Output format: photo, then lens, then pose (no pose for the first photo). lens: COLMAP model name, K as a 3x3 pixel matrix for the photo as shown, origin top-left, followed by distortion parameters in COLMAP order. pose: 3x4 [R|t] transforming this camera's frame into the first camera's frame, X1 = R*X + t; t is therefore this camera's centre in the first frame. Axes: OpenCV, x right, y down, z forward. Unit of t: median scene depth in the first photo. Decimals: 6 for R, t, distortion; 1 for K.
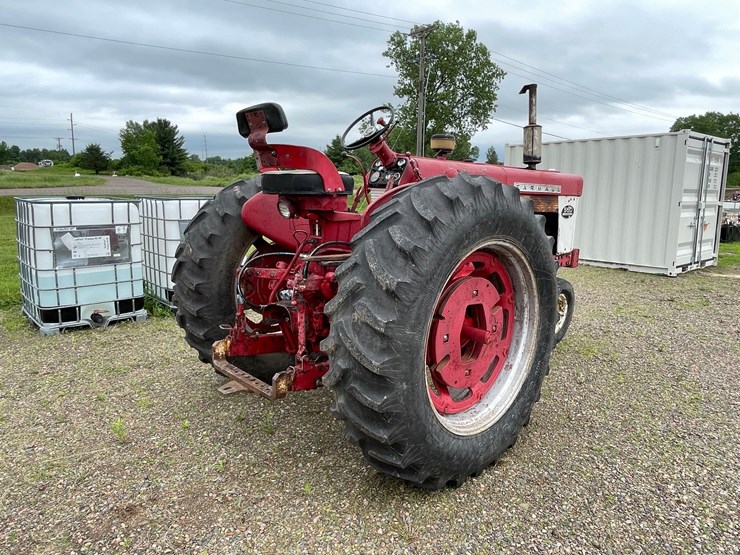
lens RADIAL K [[502.3, 0, 374.4], [0, 502.3, 275.1], [0, 0, 1]] dist [-0.001753, -0.002047]
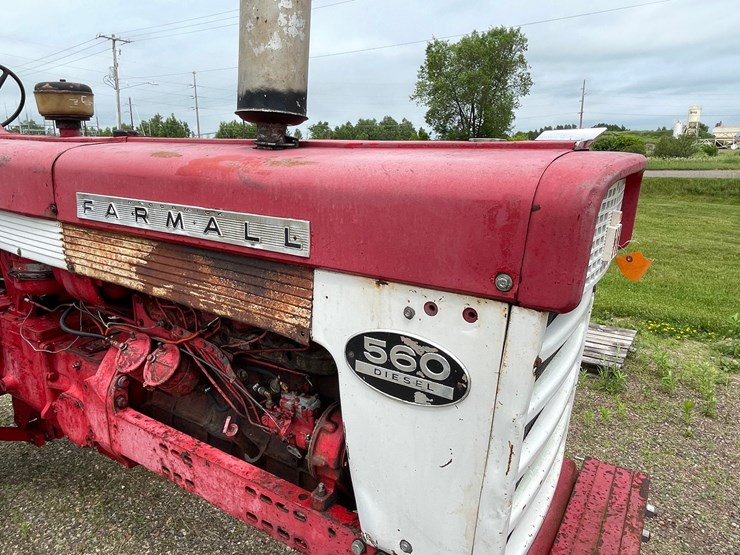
lens RADIAL K [[514.1, 0, 355.6], [0, 514.1, 278.9], [0, 0, 1]] dist [0.000718, 0.001555]
pose [[0.224368, 0.211925, -0.951182, 0.614724], [-0.176308, 0.968788, 0.174260, -0.207814], [0.958423, 0.128602, 0.254729, 1.033979]]
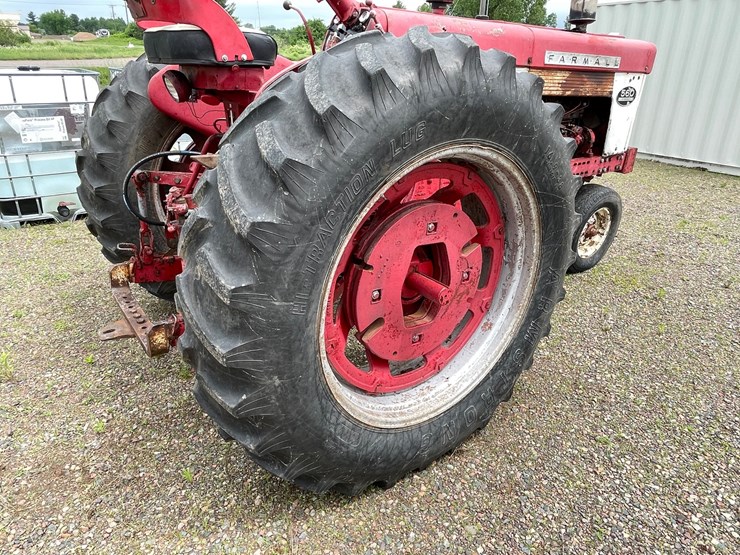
lens RADIAL K [[500.2, 0, 364.0], [0, 500.2, 274.4], [0, 0, 1]] dist [-0.004850, 0.000088]
pose [[0.991009, 0.059303, -0.119934, 0.122425], [-0.030409, 0.972777, 0.229737, -0.032462], [0.130293, -0.224025, 0.965835, 0.216021]]
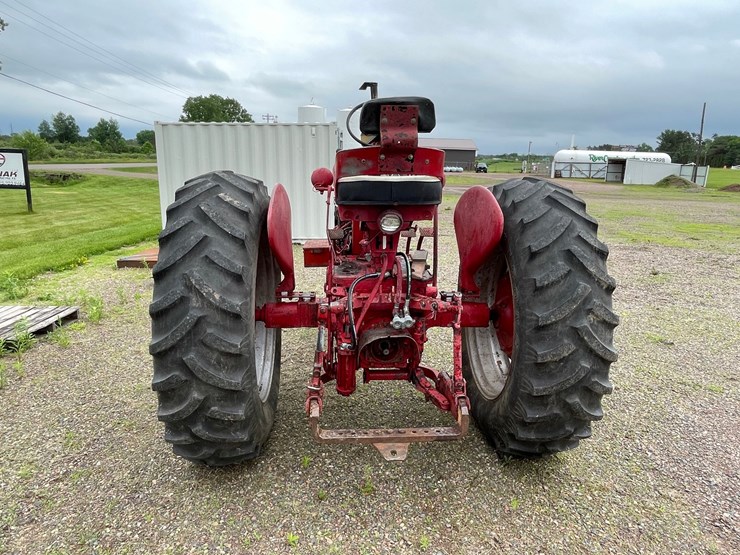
lens RADIAL K [[502.3, 0, 374.4], [0, 502.3, 275.1], [0, 0, 1]] dist [-0.001753, -0.002047]
pose [[0.630453, -0.167801, 0.757873, -0.580447], [0.130199, 0.985382, 0.109866, -0.096797], [-0.765230, 0.029409, 0.643085, 0.334176]]
